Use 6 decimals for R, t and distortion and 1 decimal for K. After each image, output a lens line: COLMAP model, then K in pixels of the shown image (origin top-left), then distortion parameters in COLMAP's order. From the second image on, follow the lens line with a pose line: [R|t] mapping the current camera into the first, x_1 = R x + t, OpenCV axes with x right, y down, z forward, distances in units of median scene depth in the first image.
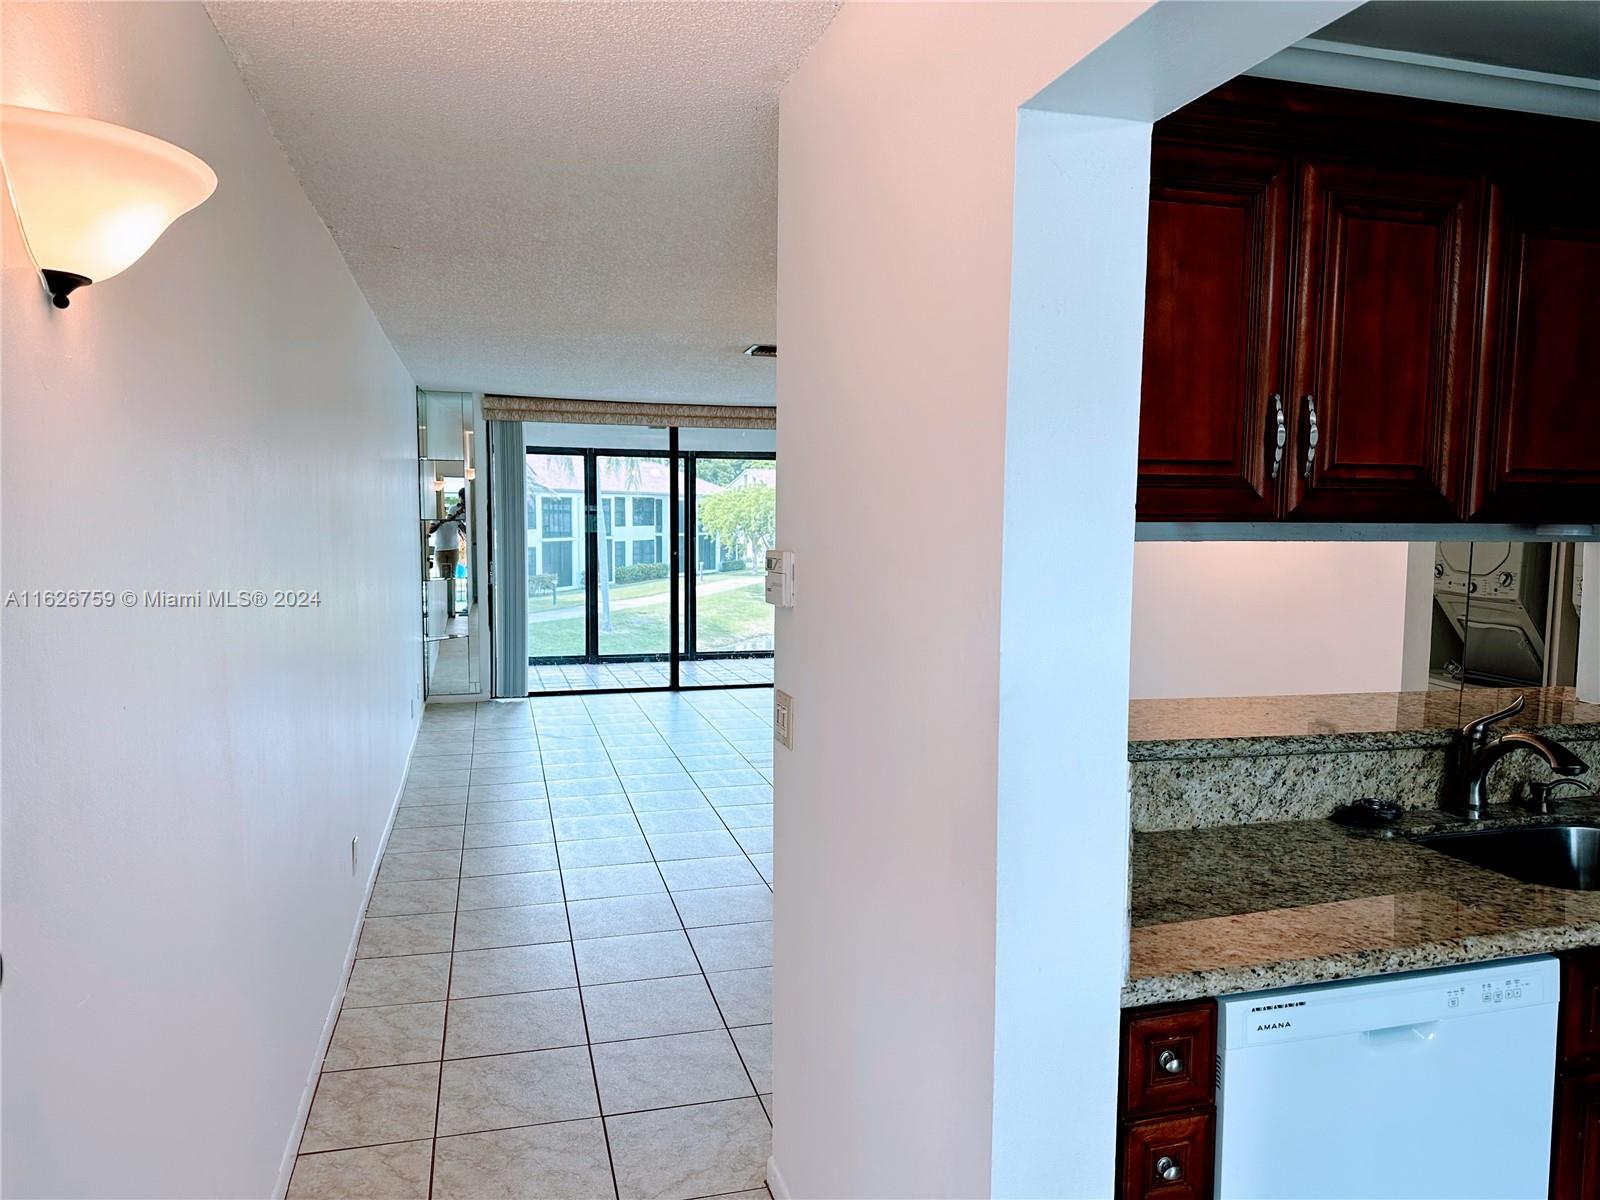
lens RADIAL K [[1093.4, 0, 794.8], [0, 1093.4, 602.9], [0, 0, 1]] dist [-0.004230, -0.029630]
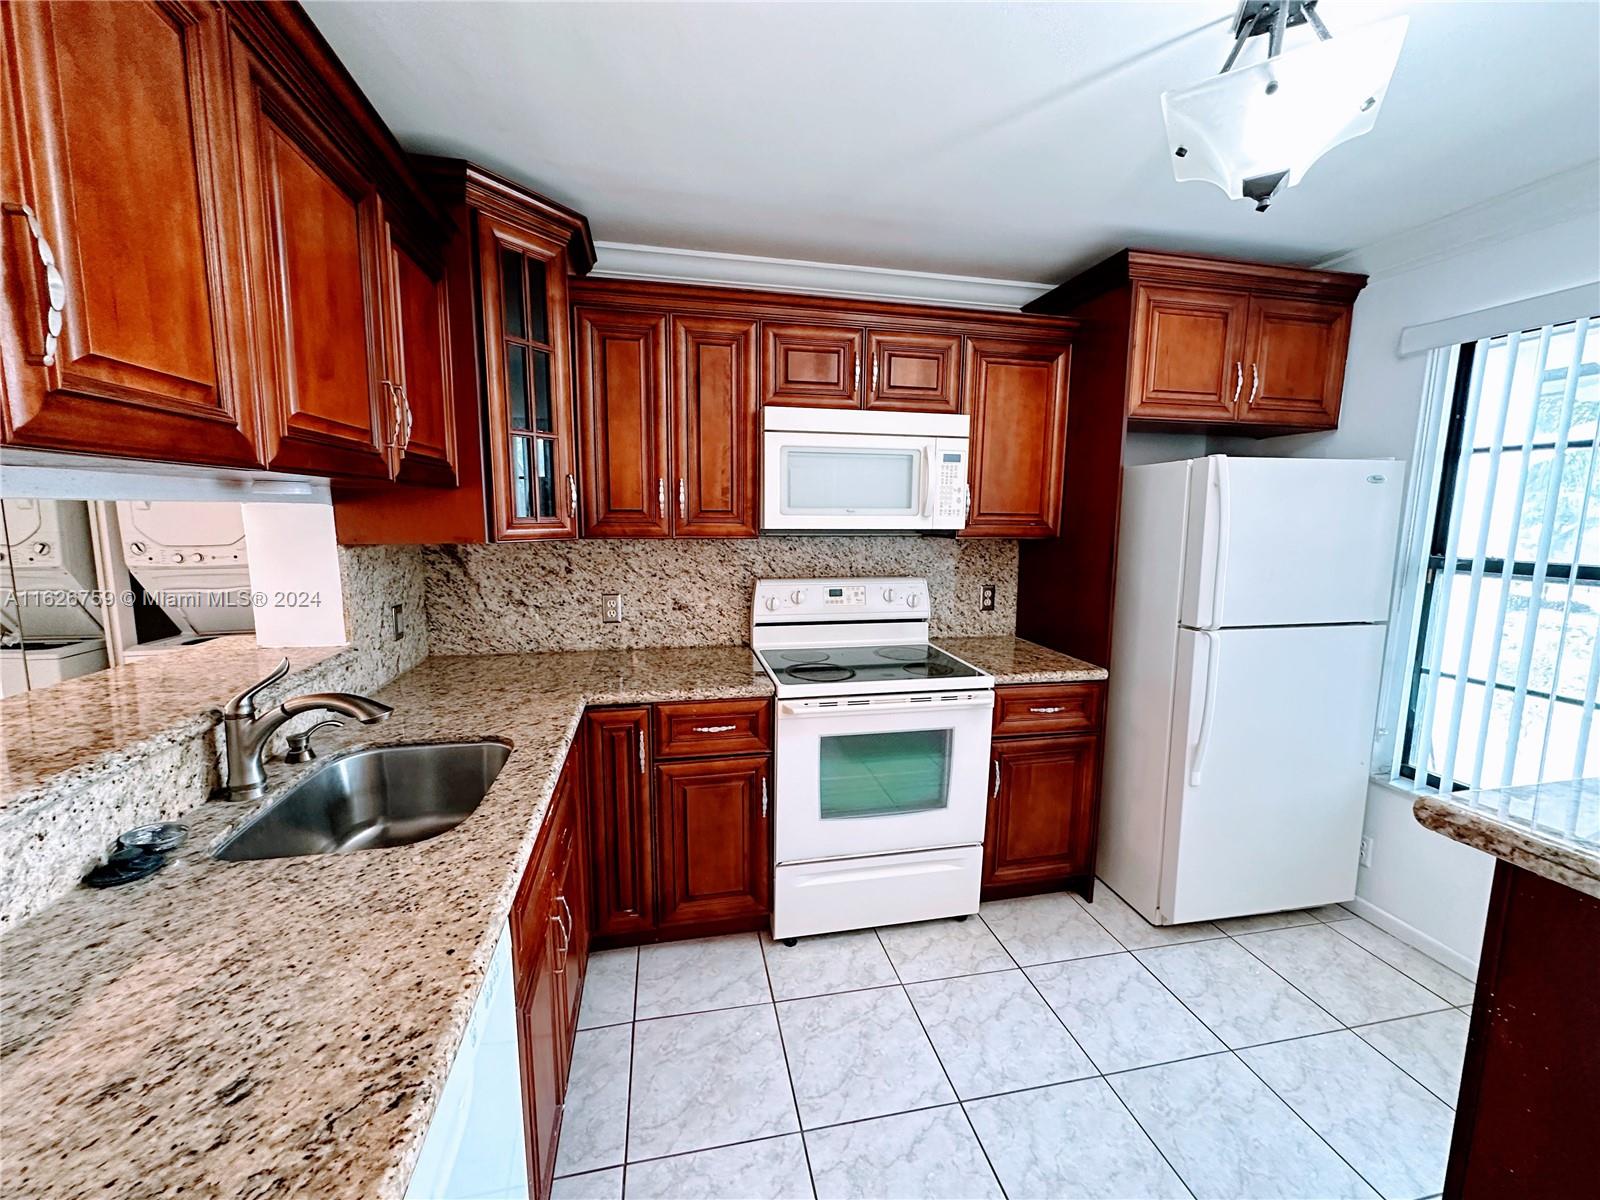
lens RADIAL K [[637.2, 0, 795.5], [0, 637.2, 593.7], [0, 0, 1]] dist [-0.004552, -0.000212]
pose [[0.039739, -0.135017, 0.990046, 0.125194], [0.072006, 0.988640, 0.131935, -0.013802], [-0.996612, 0.066046, 0.049010, 0.501600]]
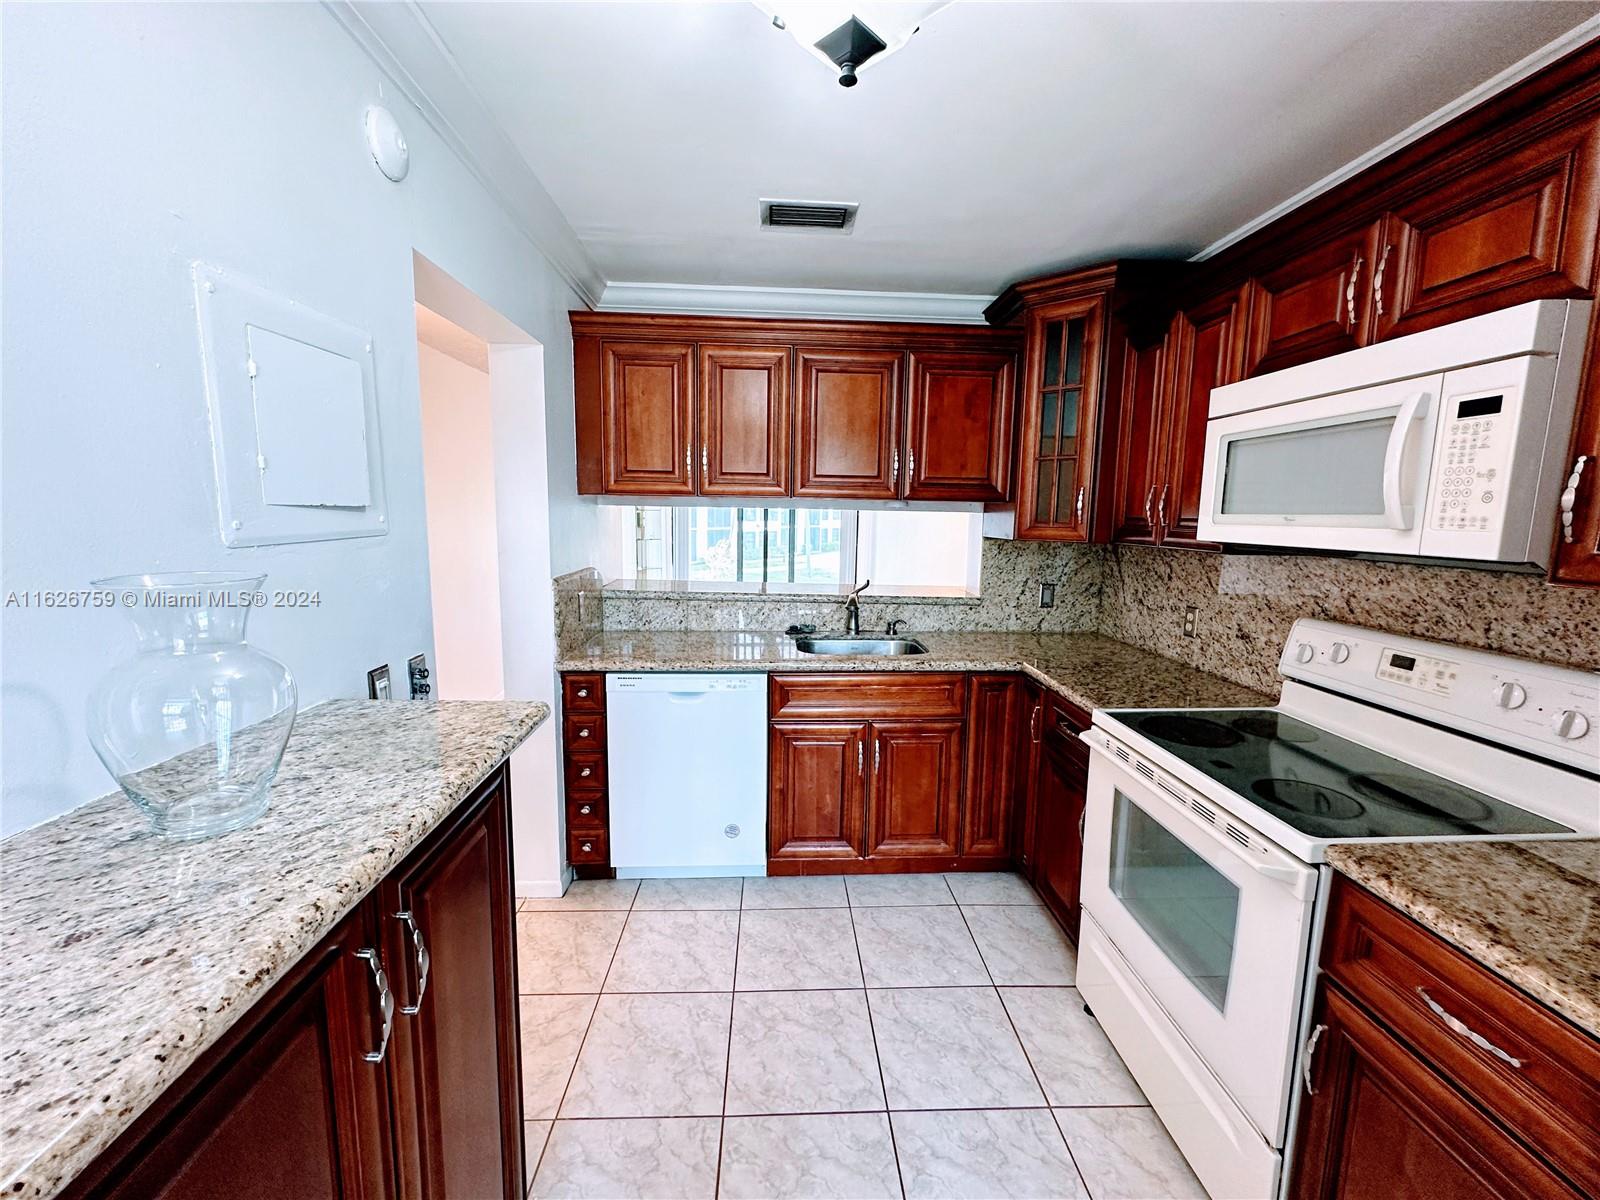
lens RADIAL K [[637.2, 0, 807.2], [0, 637.2, 591.9], [0, 0, 1]] dist [-0.004552, -0.000212]
pose [[0.982238, 0.036674, -0.184023, 0.777385], [-0.028886, 0.998577, 0.044829, 0.056538], [0.185405, -0.038717, 0.981899, -0.285263]]
